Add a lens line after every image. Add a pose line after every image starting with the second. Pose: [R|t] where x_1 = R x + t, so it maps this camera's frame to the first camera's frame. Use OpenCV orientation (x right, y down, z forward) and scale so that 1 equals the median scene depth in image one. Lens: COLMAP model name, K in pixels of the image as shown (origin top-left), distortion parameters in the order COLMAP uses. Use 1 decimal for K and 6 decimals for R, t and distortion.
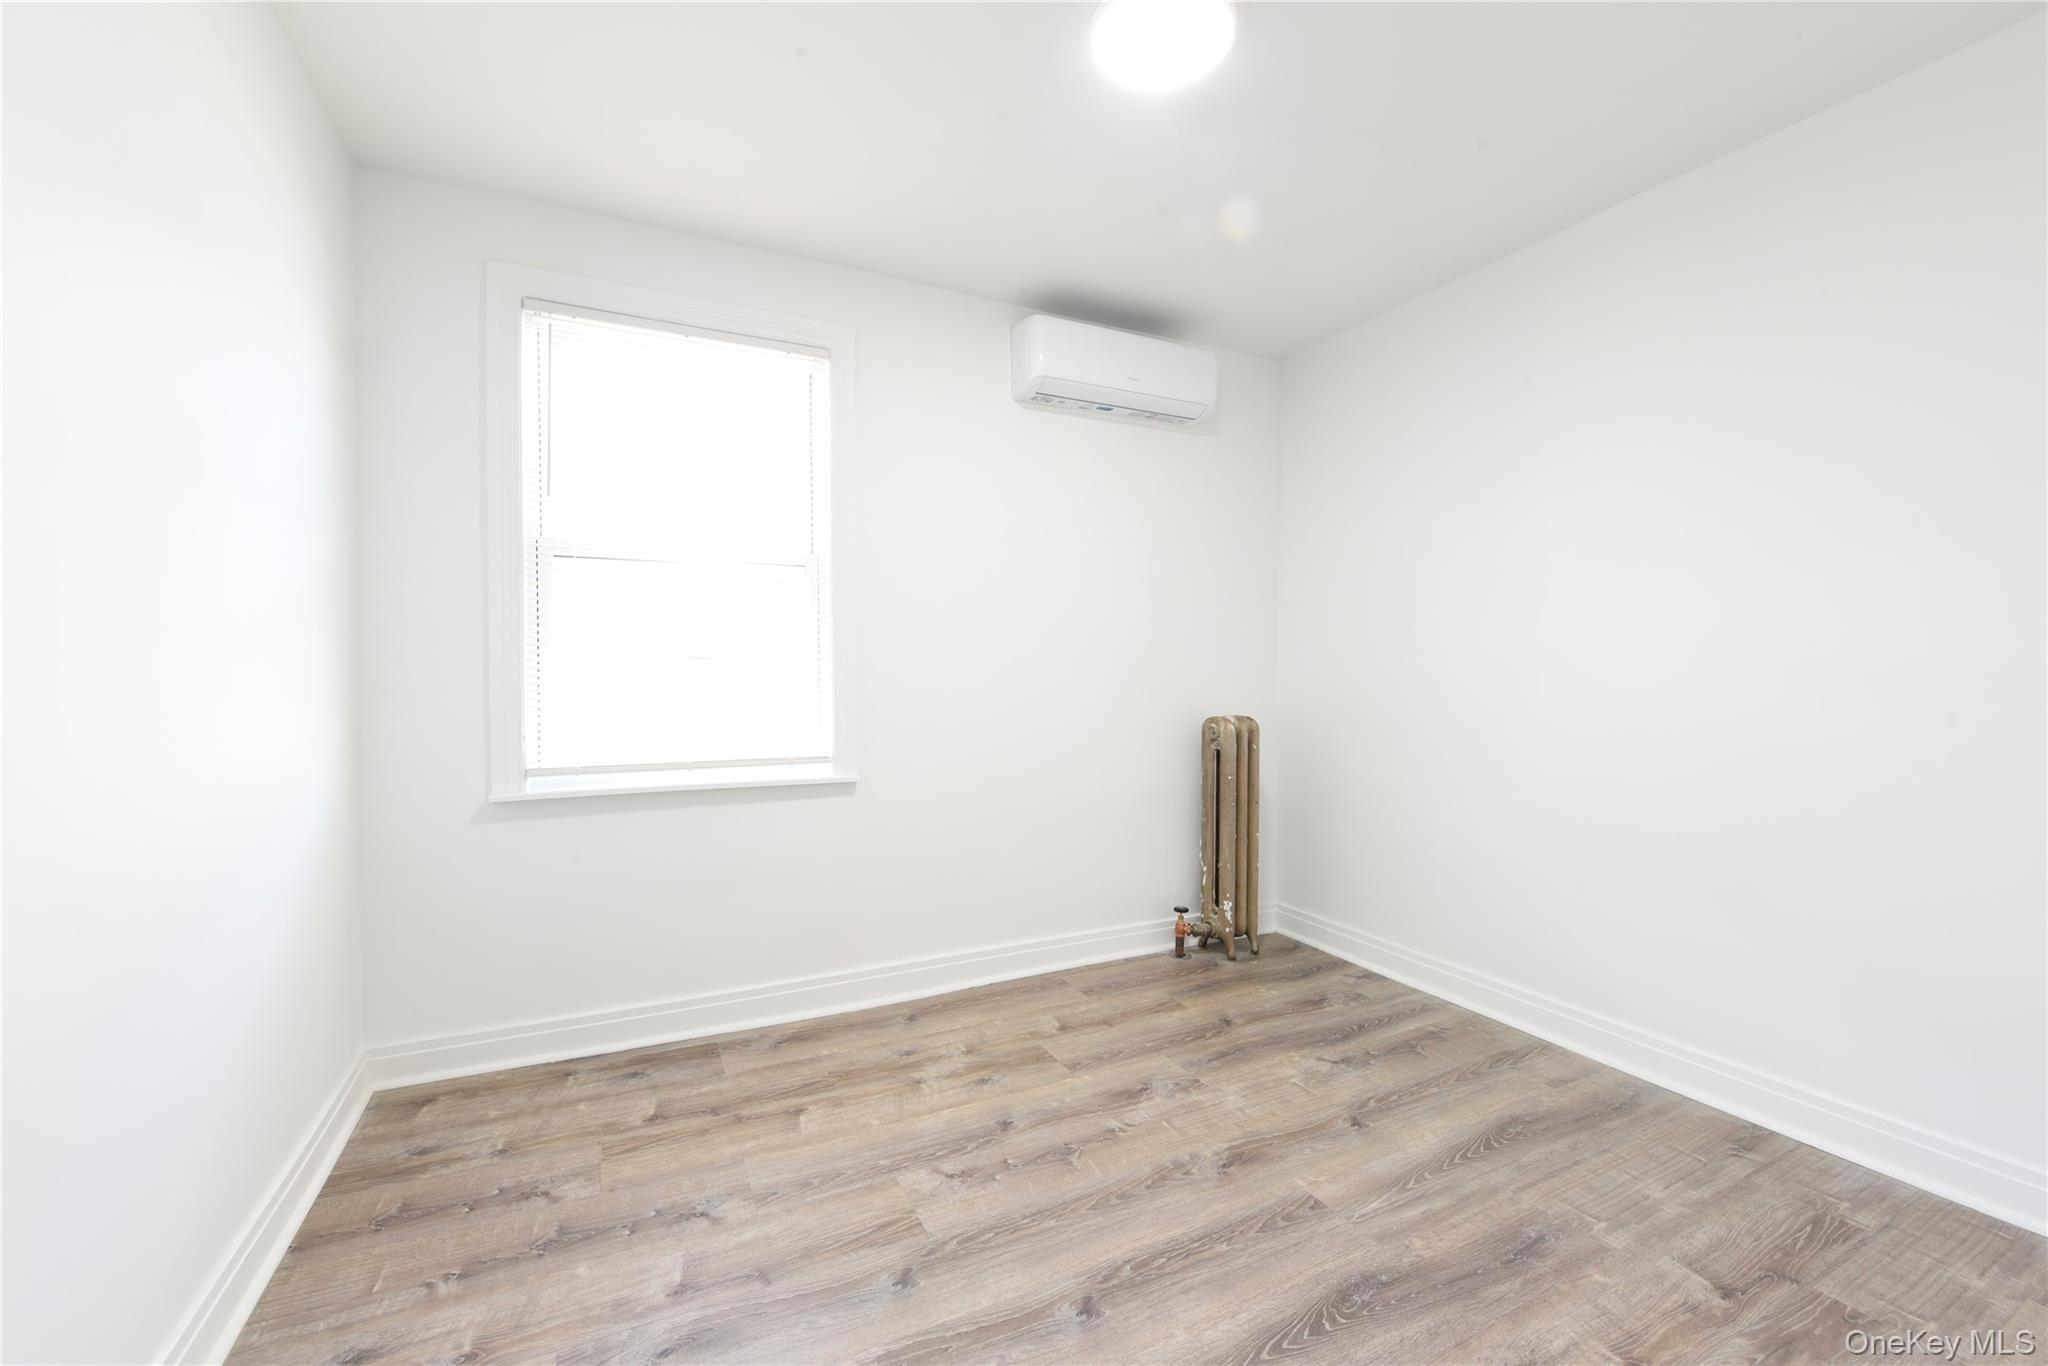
lens RADIAL K [[812.8, 0, 1024.0], [0, 812.8, 683.0], [0, 0, 1]] dist [-0.018844, -0.000568]
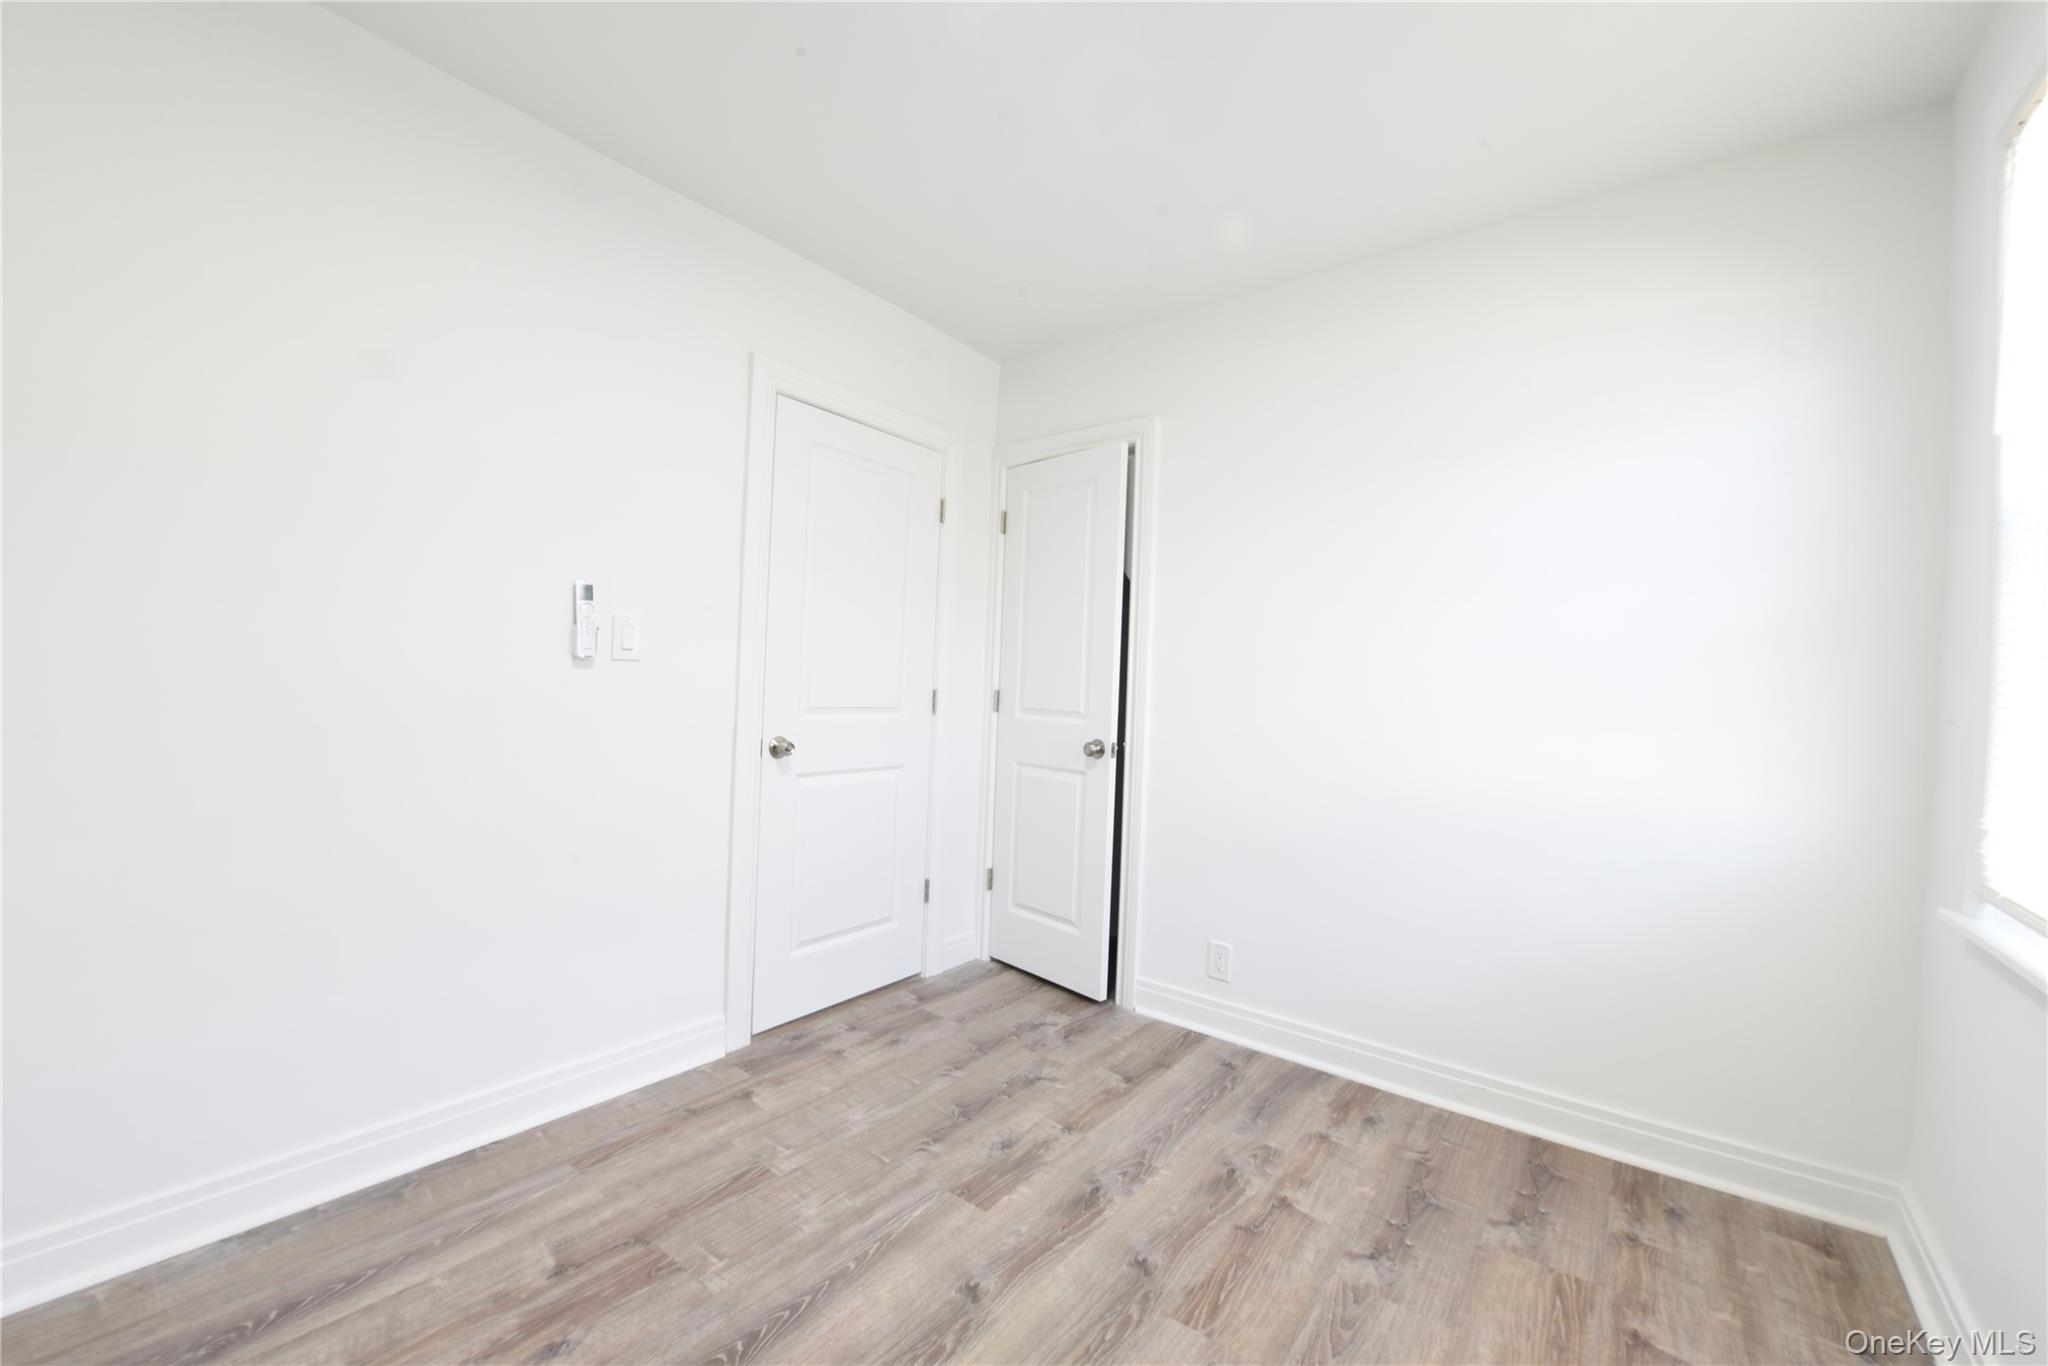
lens RADIAL K [[812.8, 0, 1024.0], [0, 812.8, 683.0], [0, 0, 1]] dist [-0.018844, -0.000568]
pose [[-0.902290, -0.031366, -0.429988, 0.442042], [-0.041340, 0.999049, 0.013873, -0.034978], [0.429143, 0.030293, -0.902728, 1.741009]]
